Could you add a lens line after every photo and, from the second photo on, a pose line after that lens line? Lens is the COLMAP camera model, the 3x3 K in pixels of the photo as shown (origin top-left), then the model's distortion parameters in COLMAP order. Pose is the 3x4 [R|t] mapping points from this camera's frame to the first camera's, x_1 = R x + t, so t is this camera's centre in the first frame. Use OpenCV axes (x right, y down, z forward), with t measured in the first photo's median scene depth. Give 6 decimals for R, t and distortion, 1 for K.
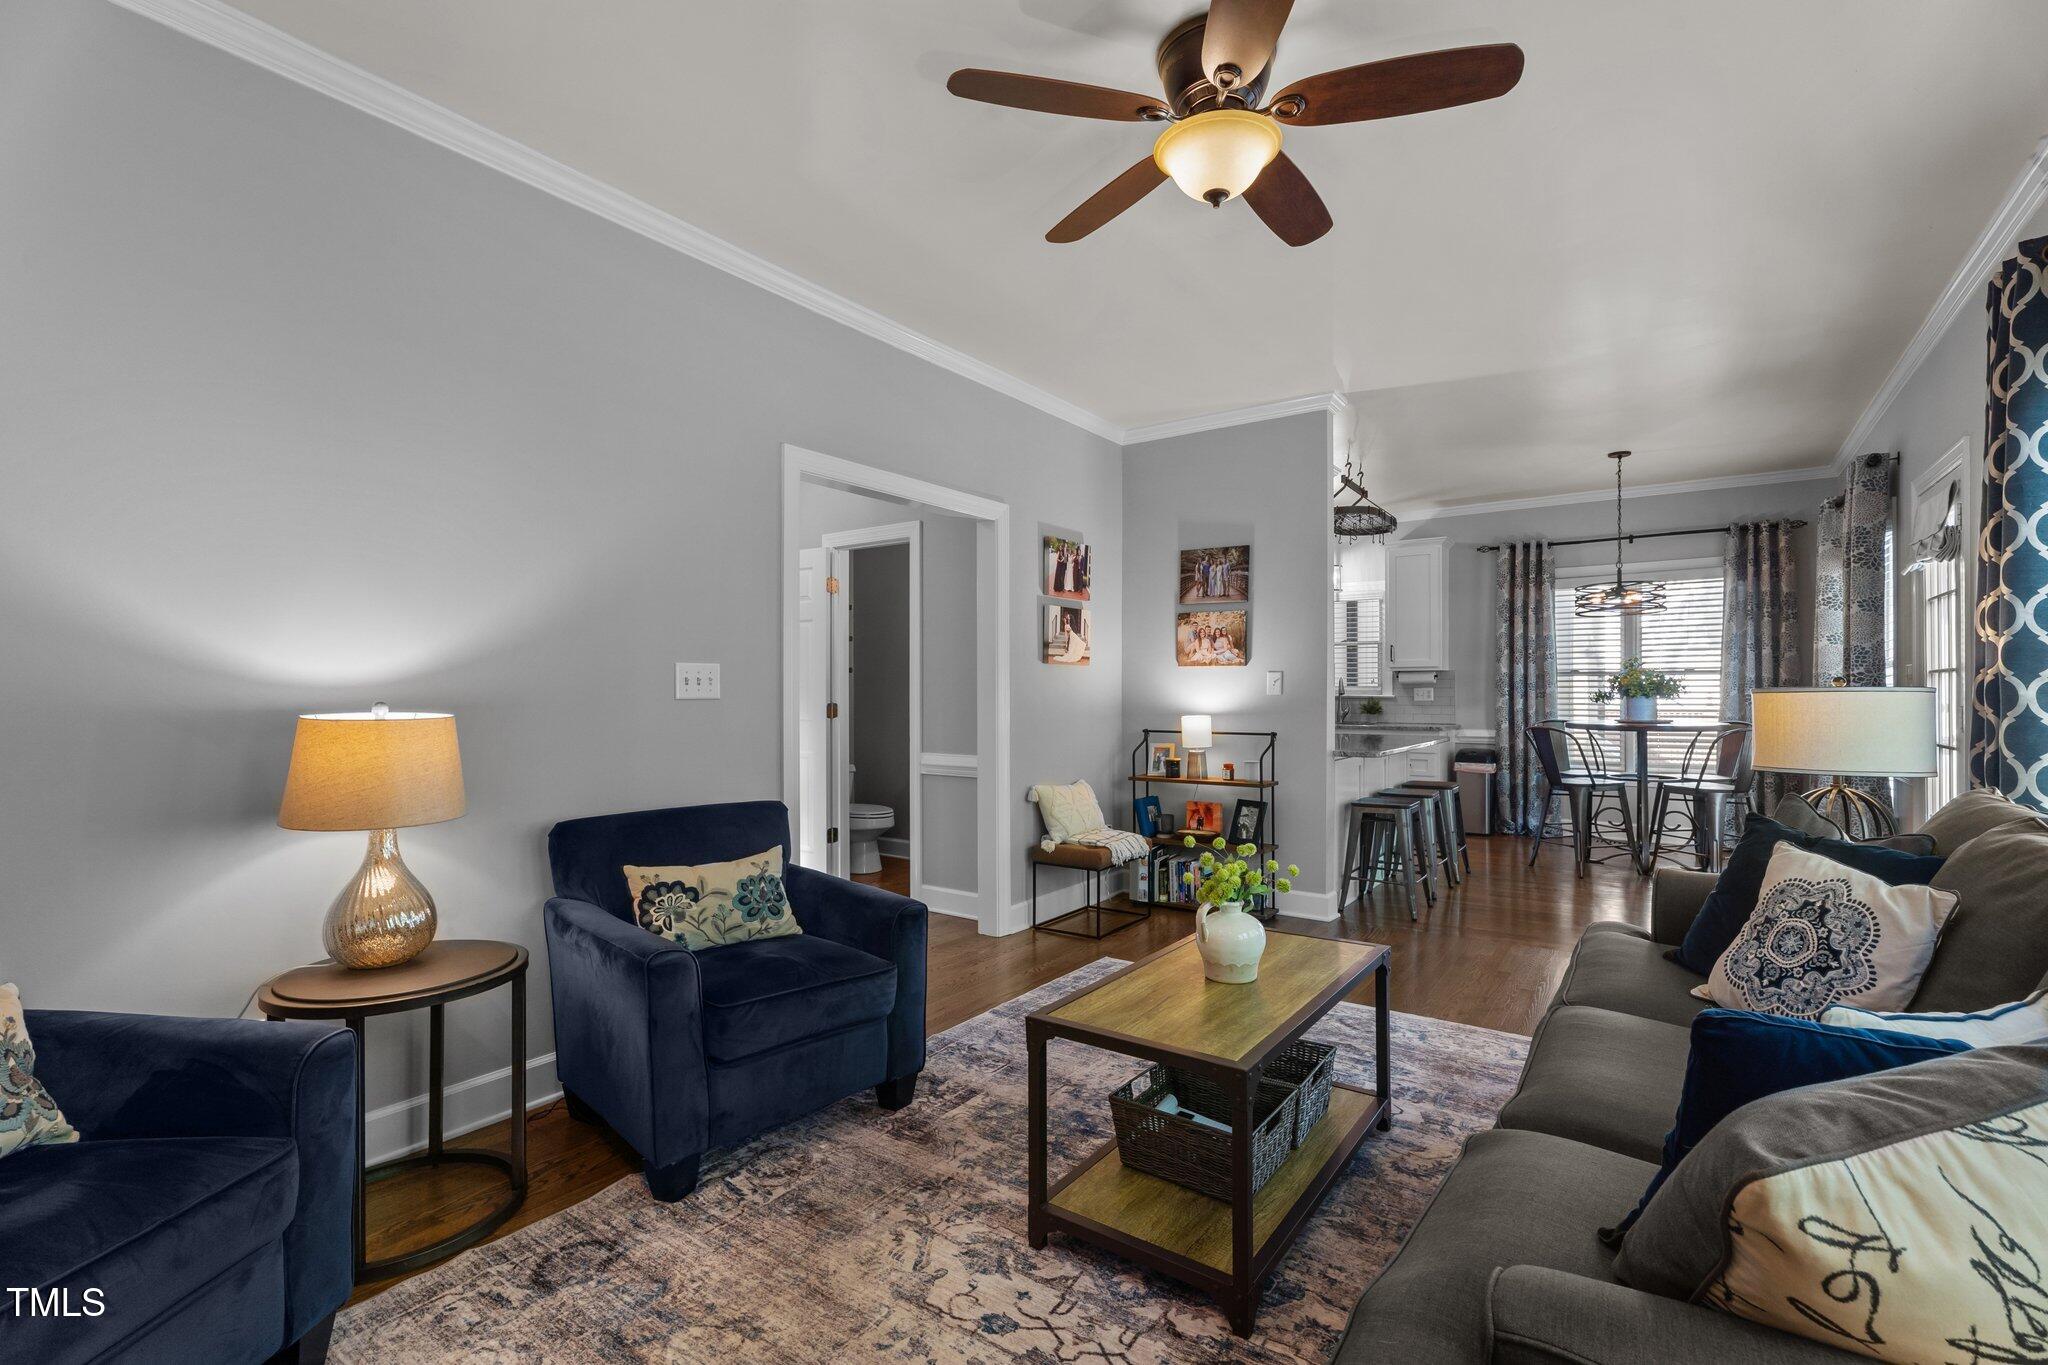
lens RADIAL K [[922.2, 0, 1025.3], [0, 922.2, 659.7], [0, 0, 1]] dist [-0.015146, -0.000139]
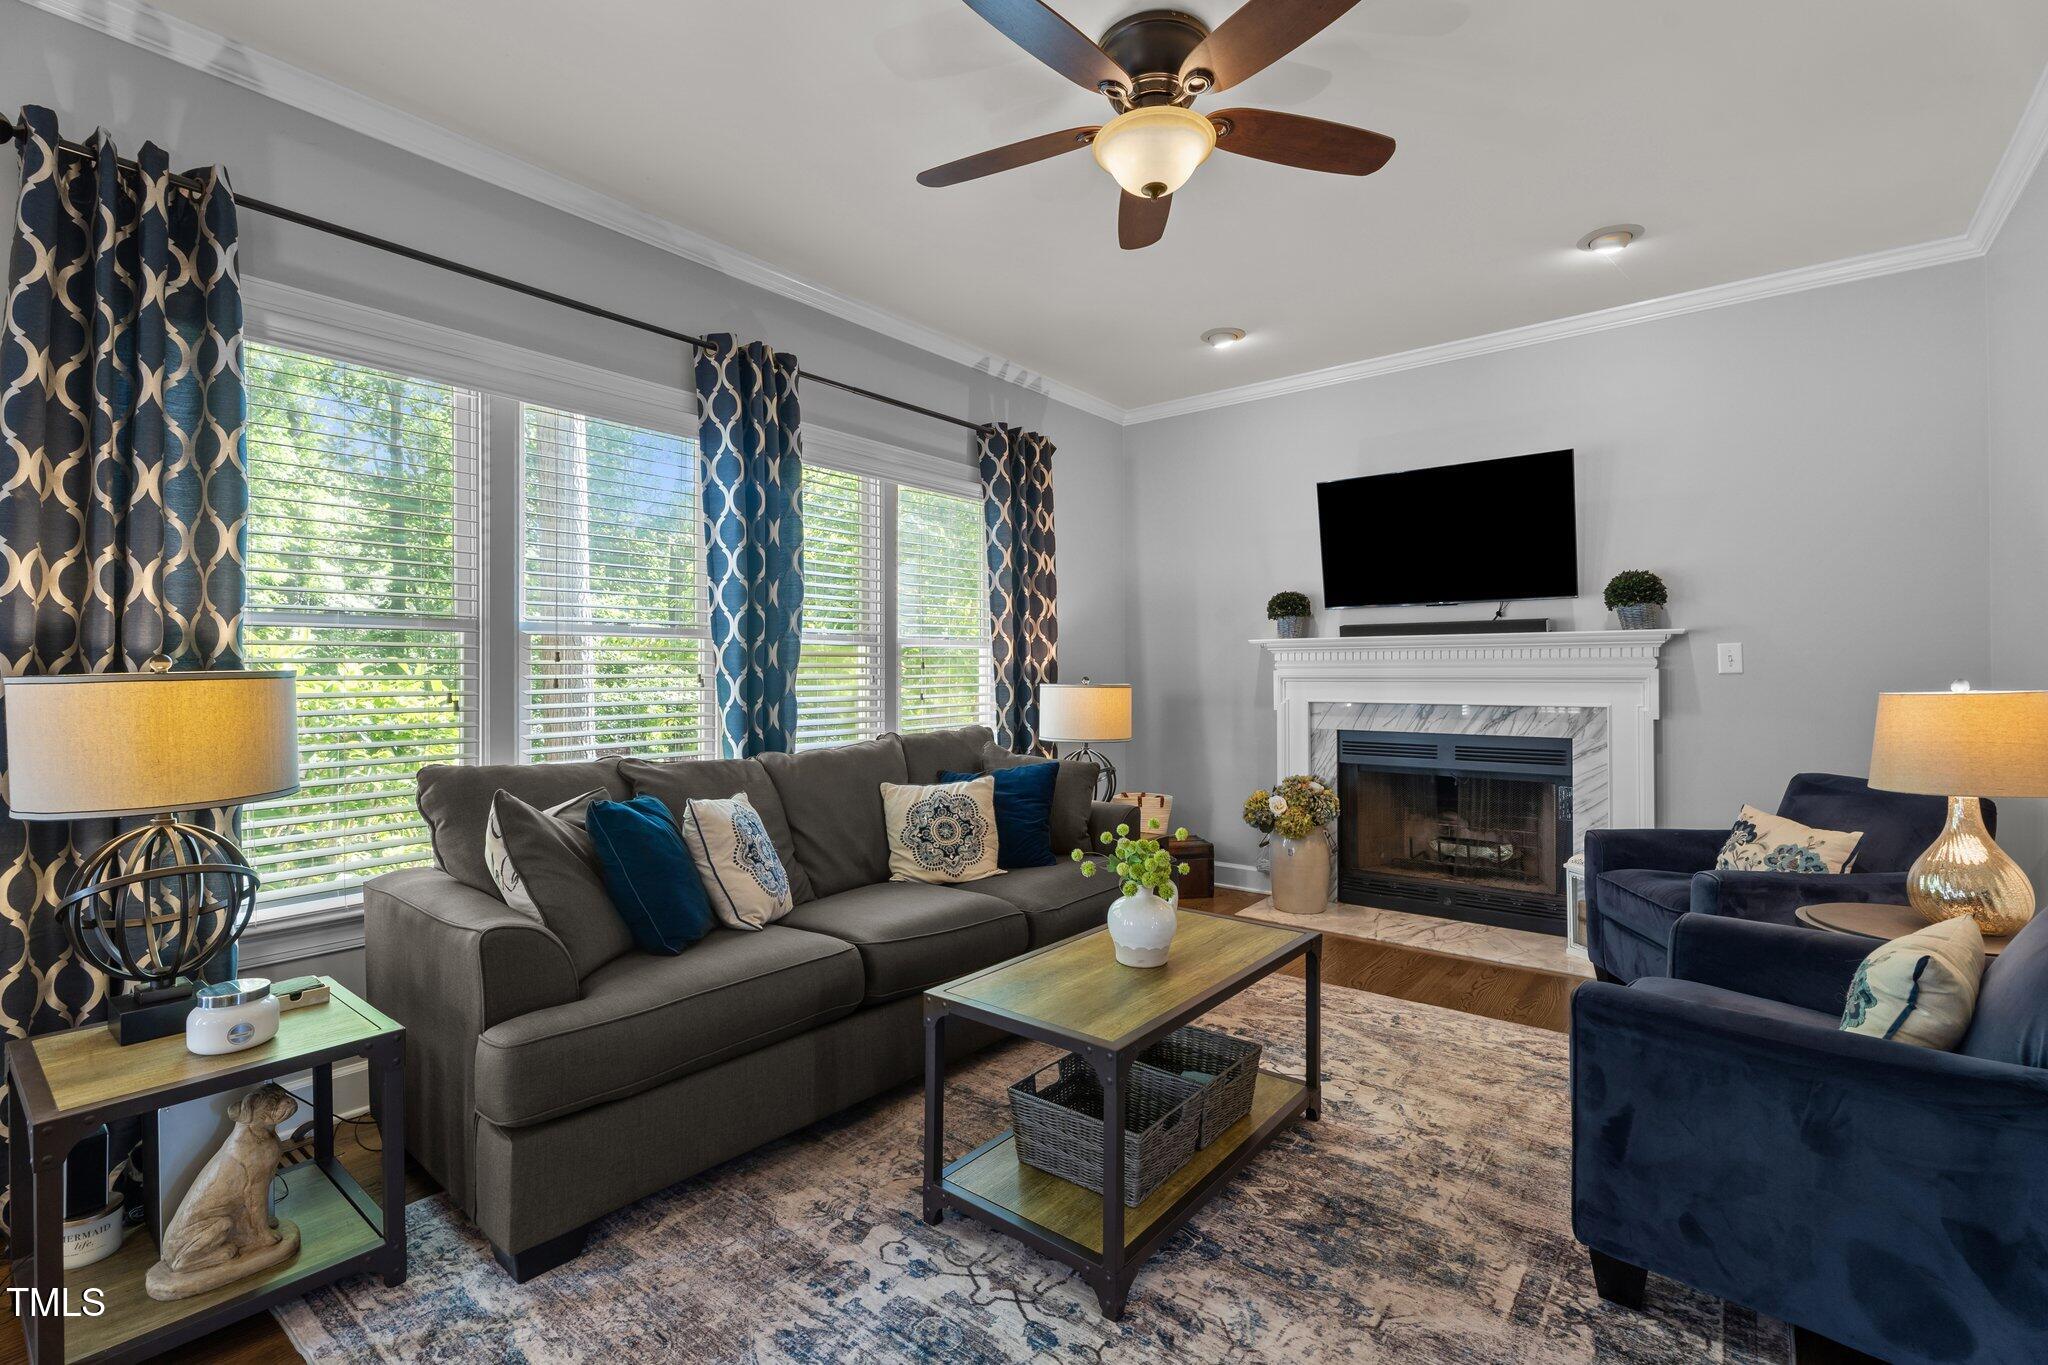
lens RADIAL K [[922.2, 0, 1025.3], [0, 922.2, 659.7], [0, 0, 1]] dist [-0.015146, -0.000139]
pose [[-0.998928, 0.008437, 0.045517, 0.296390], [0.006218, 0.998795, -0.048672, 0.065520], [-0.045873, -0.048337, -0.997777, 1.980281]]
